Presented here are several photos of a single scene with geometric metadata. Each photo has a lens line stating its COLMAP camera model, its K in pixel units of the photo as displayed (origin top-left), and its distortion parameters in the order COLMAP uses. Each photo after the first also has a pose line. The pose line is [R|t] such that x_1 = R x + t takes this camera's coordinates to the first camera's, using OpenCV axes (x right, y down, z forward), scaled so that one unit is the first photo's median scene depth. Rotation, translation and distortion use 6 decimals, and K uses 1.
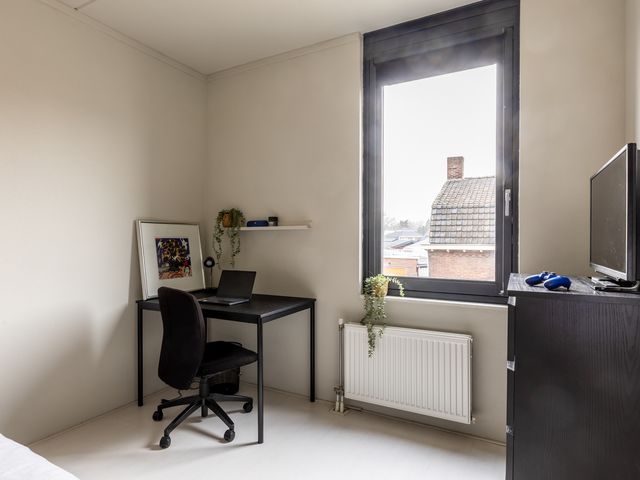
lens RADIAL K [[370.7, 0, 320.0], [0, 370.7, 240.0], [0, 0, 1]] dist [0.001034, 0.000005]
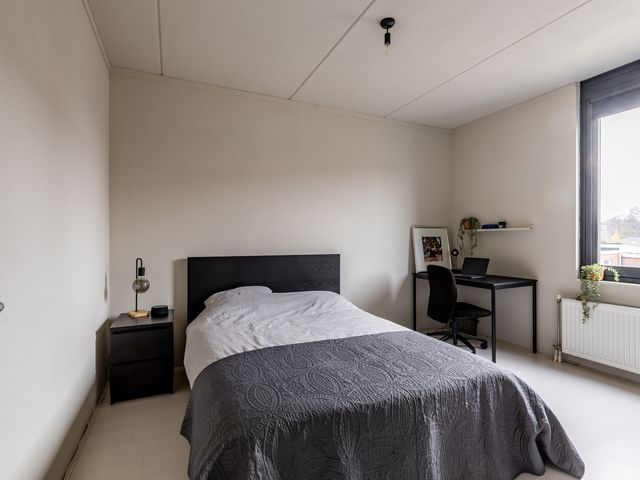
lens RADIAL K [[322.5, 0, 320.0], [0, 322.5, 240.0], [0, 0, 1]] dist [0.002934, -0.000941]
pose [[0.804967, 0.000320, -0.593320, 0.052087], [0.004418, 0.999969, 0.006534, -0.002827], [0.593303, -0.007881, 0.804940, -0.468282]]
